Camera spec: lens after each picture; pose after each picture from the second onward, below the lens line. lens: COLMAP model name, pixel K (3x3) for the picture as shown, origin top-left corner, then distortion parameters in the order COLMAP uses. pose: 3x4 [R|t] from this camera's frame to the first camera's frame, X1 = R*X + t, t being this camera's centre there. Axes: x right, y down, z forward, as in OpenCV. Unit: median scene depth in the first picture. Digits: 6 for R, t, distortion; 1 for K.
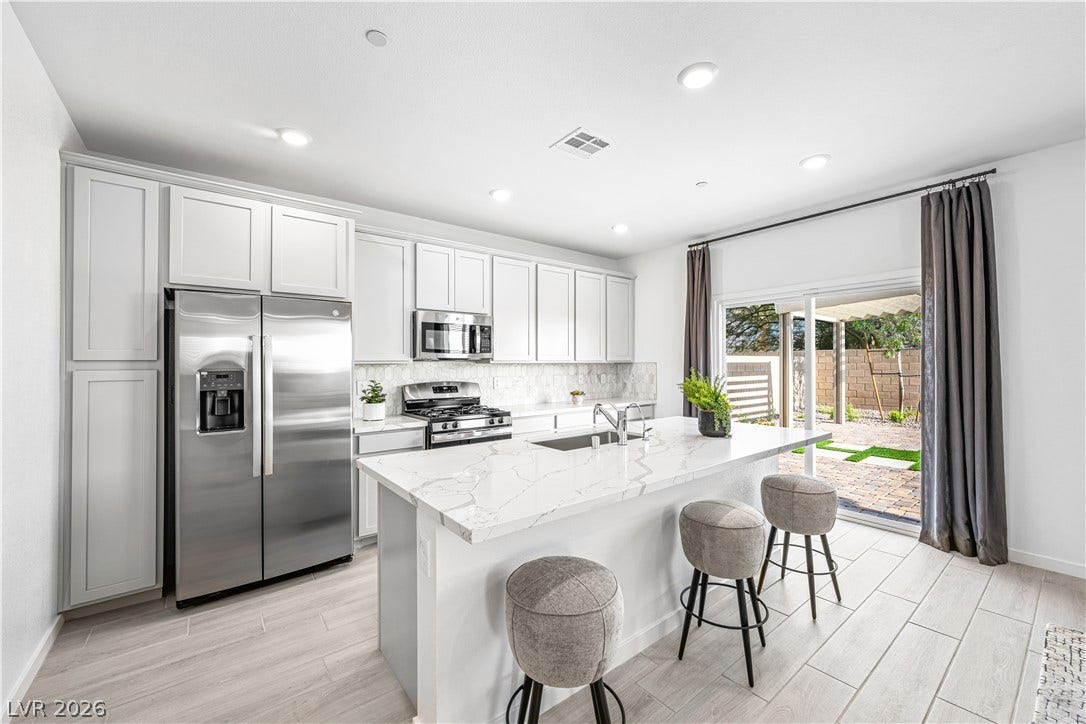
lens RADIAL K [[429.4, 0, 551.3], [0, 429.4, 358.3], [0, 0, 1]] dist [-0.001695, 0.001012]
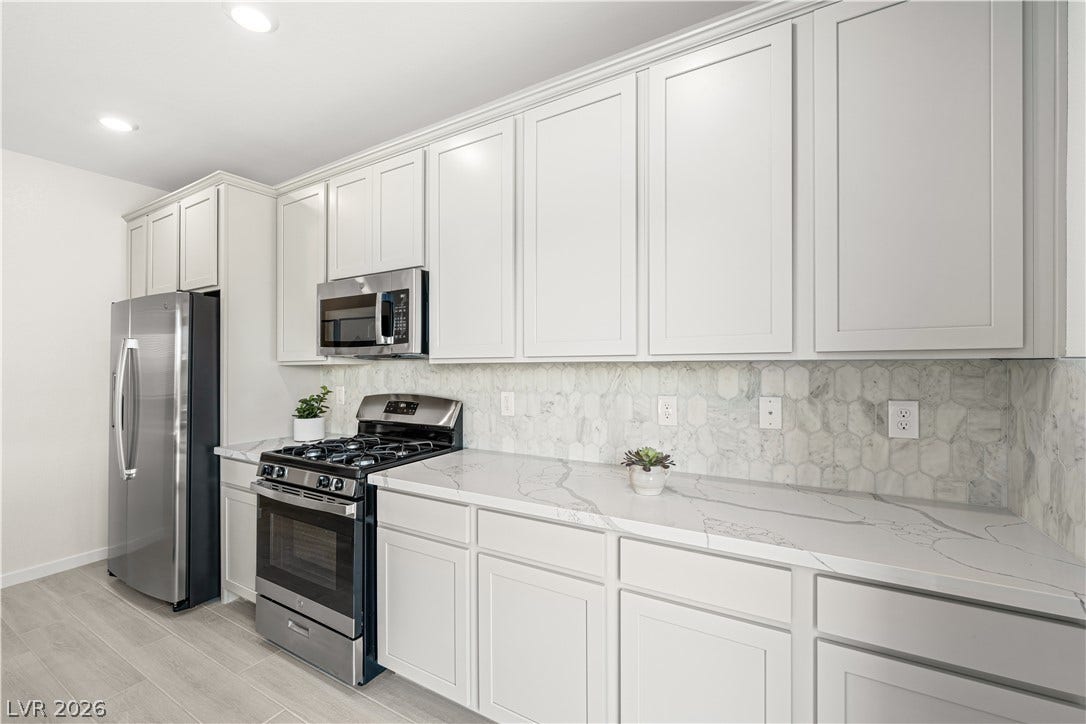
lens RADIAL K [[460.0, 0, 533.2], [0, 460.0, 362.1], [0, 0, 1]] dist [-0.000566, -0.000829]
pose [[0.347816, 0.005001, -0.937549, 0.404554], [0.023066, 0.999637, 0.013889, 0.005187], [0.937279, -0.026456, 0.347575, 0.944738]]
